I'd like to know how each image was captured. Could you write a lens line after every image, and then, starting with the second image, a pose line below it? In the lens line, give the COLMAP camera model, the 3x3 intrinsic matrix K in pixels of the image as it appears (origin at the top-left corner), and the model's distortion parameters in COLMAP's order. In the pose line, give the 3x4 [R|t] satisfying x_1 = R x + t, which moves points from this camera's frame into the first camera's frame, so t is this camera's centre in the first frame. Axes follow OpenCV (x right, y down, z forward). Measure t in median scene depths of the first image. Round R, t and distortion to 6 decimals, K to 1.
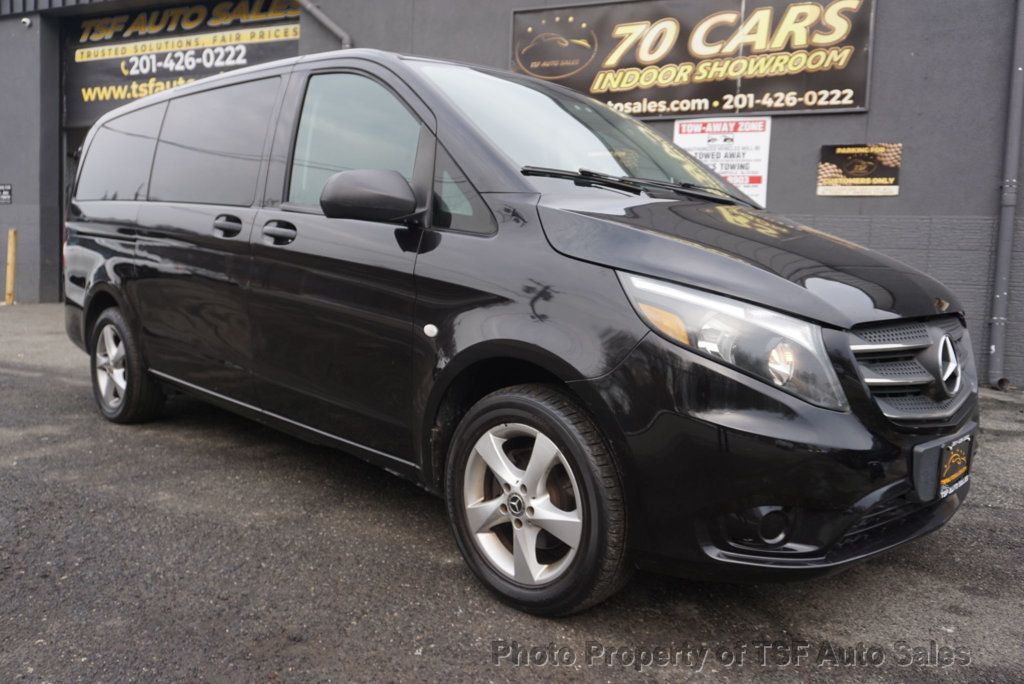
lens RADIAL K [[831.4, 0, 512.0], [0, 831.4, 342.0], [0, 0, 1]] dist [-0.021792, 0.010295]
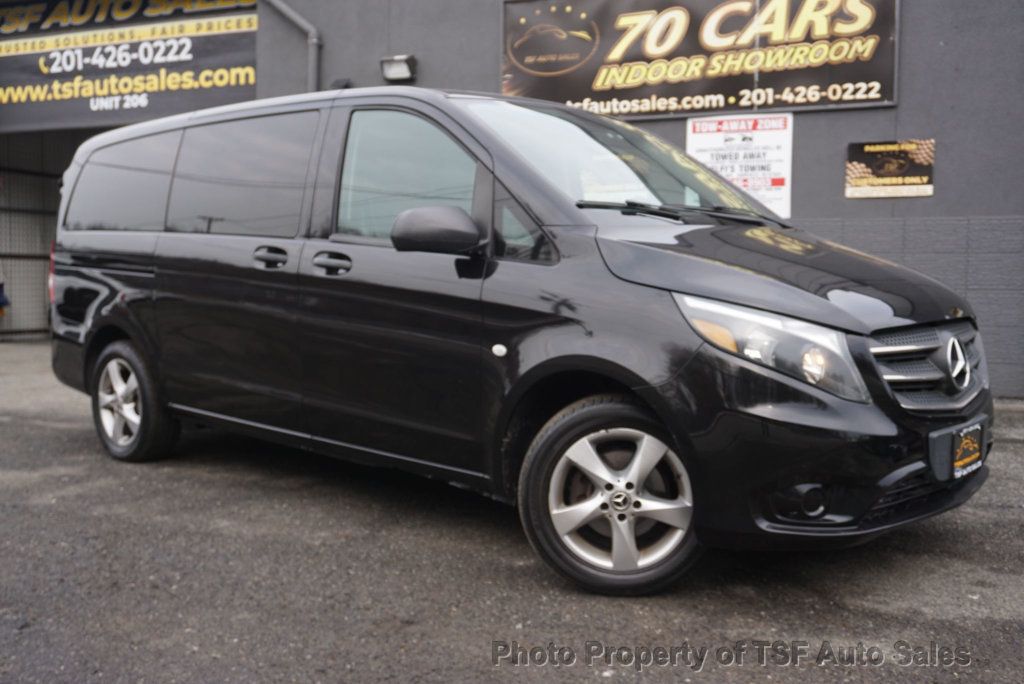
lens RADIAL K [[1051.7, 0, 512.0], [0, 1051.7, 342.0], [0, 0, 1]] dist [0.019060, -0.015467]
pose [[0.998850, -0.031693, 0.035965, -0.048843], [0.032809, 0.998985, -0.030879, 0.007388], [-0.034950, 0.032023, 0.998876, -0.150275]]
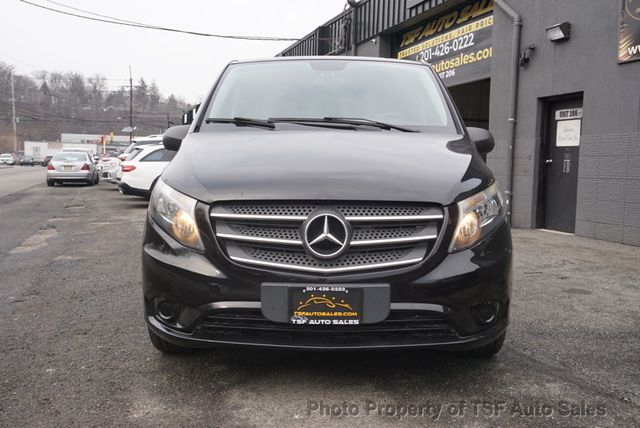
lens RADIAL K [[622.0, 0, 306.2], [0, 622.0, 213.9], [0, 0, 1]] dist [-0.002991, -0.005373]
pose [[0.663689, 0.032214, -0.747315, 0.443885], [-0.068537, 0.997489, -0.017869, 0.004630], [0.744863, 0.063078, 0.664230, 0.089198]]
